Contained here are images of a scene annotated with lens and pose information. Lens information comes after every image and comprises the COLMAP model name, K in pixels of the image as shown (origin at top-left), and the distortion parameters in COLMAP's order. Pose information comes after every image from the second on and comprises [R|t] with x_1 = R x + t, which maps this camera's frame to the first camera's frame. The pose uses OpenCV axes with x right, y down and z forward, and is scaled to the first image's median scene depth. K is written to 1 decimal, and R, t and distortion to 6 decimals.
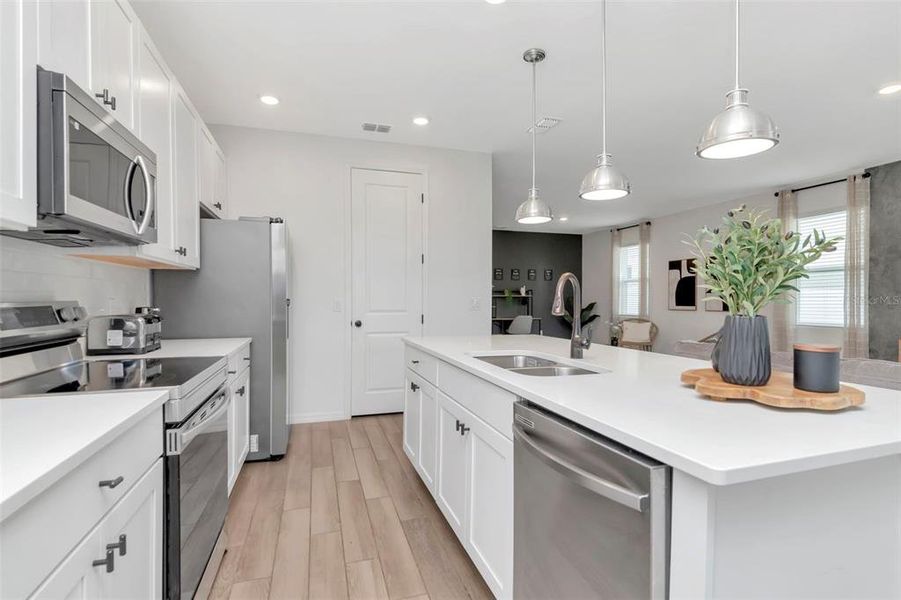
lens RADIAL K [[440.1, 0, 449.2], [0, 440.1, 301.8], [0, 0, 1]] dist [-0.000585, -0.001598]
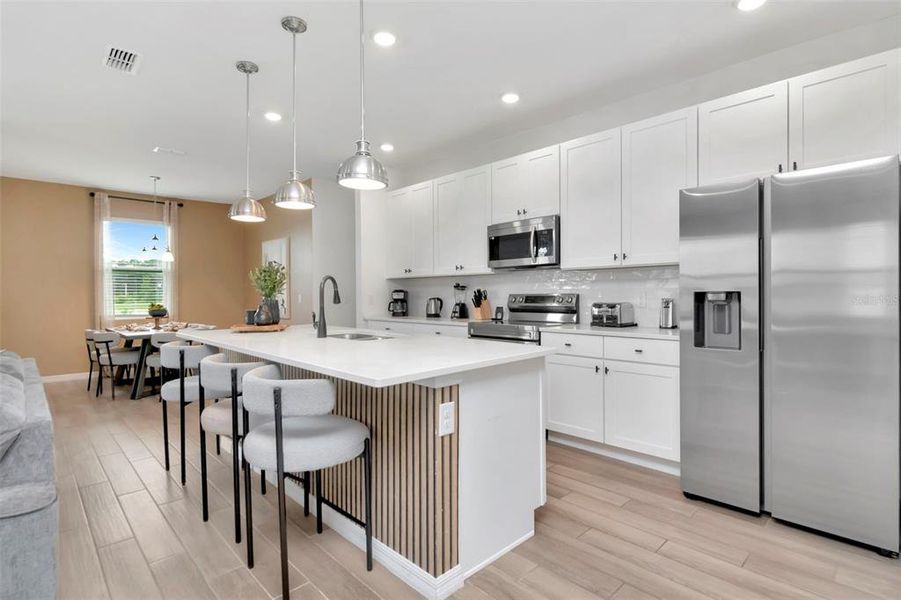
lens RADIAL K [[451.1, 0, 455.4], [0, 451.1, 294.3], [0, 0, 1]] dist [-0.005161, -0.001364]
pose [[-0.892769, 0.001957, -0.450511, 0.376835], [-0.001353, 0.999974, 0.007026, -0.007974], [0.450513, 0.006882, -0.892743, 1.666327]]
